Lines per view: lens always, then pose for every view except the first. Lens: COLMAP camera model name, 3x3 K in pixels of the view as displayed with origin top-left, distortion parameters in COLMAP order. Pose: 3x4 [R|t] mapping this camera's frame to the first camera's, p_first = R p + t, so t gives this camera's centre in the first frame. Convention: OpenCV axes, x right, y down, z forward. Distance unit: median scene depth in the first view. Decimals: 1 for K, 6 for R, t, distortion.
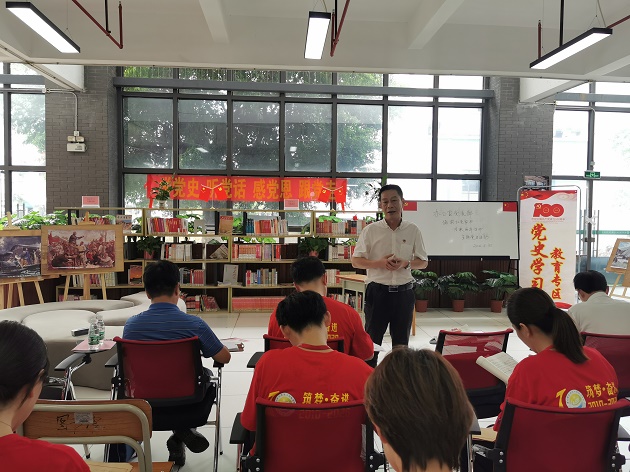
lens RADIAL K [[519.3, 0, 315.0], [0, 519.3, 236.0], [0, 0, 1]] dist [0.071466, -0.123153]
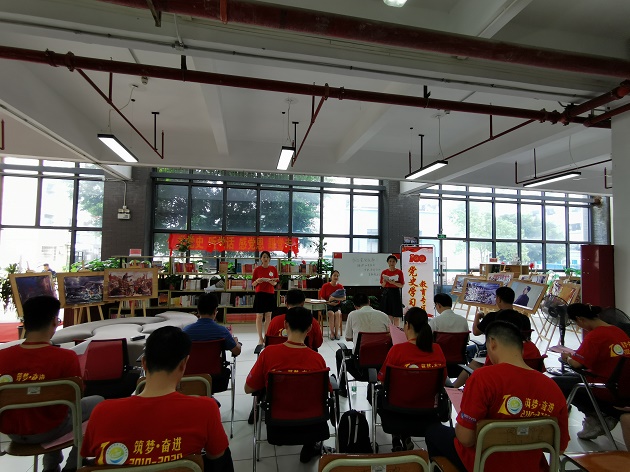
lens RADIAL K [[356.2, 0, 315.0], [0, 356.2, 236.0], [0, 0, 1]] dist [-0.001269, 0.000179]
pose [[0.991361, 0.011877, 0.130624, -0.034506], [-0.000116, 0.995971, -0.089678, -0.017234], [-0.131163, 0.088888, 0.987368, -0.099379]]
